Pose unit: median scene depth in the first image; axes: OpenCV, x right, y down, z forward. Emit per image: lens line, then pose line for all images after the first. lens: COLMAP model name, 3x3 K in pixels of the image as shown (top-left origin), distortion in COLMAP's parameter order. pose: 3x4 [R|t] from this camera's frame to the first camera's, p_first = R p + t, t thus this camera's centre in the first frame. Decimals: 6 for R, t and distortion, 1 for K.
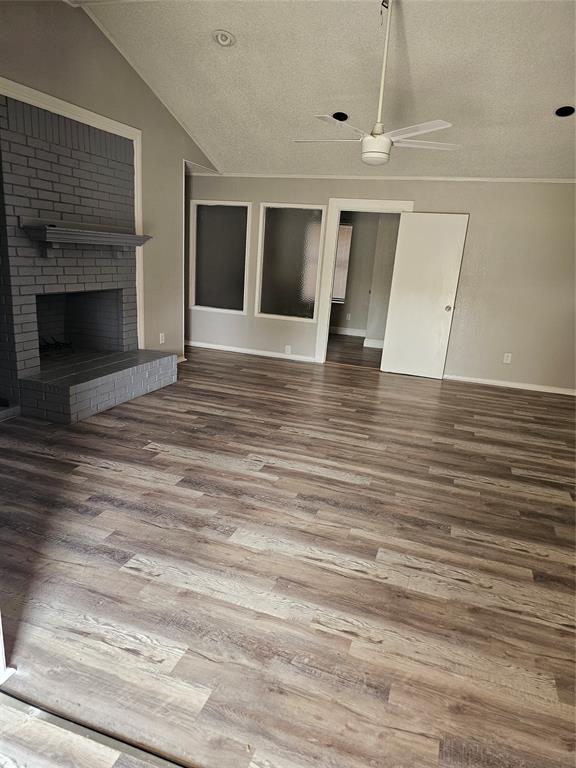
lens RADIAL K [[515.9, 0, 293.0], [0, 515.9, 387.3], [0, 0, 1]] dist [0.045169, -0.026781]
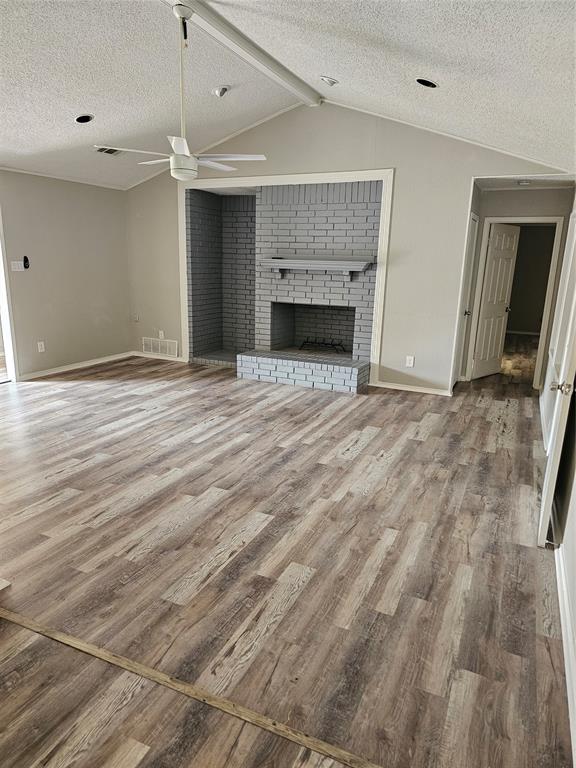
lens RADIAL K [[515.9, 0, 291.6], [0, 515.9, 386.2], [0, 0, 1]] dist [0.045169, -0.026781]
pose [[-0.098854, 0.170515, -0.980384, 1.078696], [-0.288239, 0.938067, 0.192219, -0.249577], [0.952442, 0.301586, -0.043582, 1.176969]]
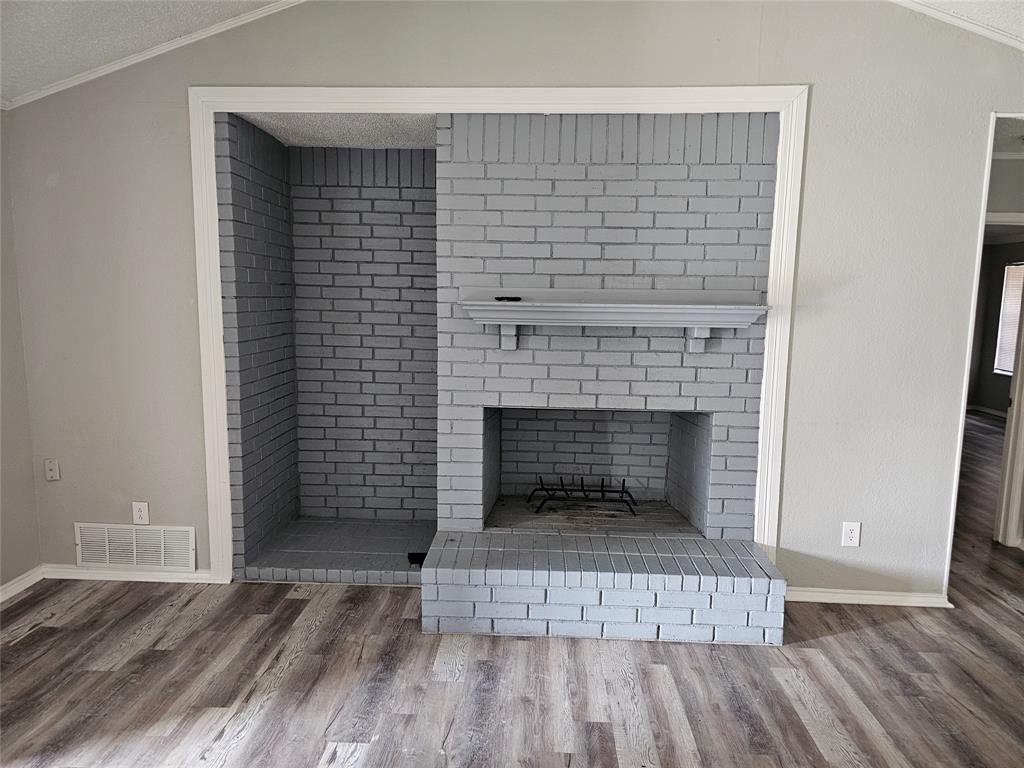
lens RADIAL K [[687.8, 0, 516.7], [0, 687.8, 382.7], [0, 0, 1]] dist [0.045169, -0.026781]
pose [[0.283746, 0.063984, -0.956762, 0.293989], [-0.243676, 0.969828, -0.007409, -0.203508], [0.927421, 0.235242, 0.290776, 0.770063]]
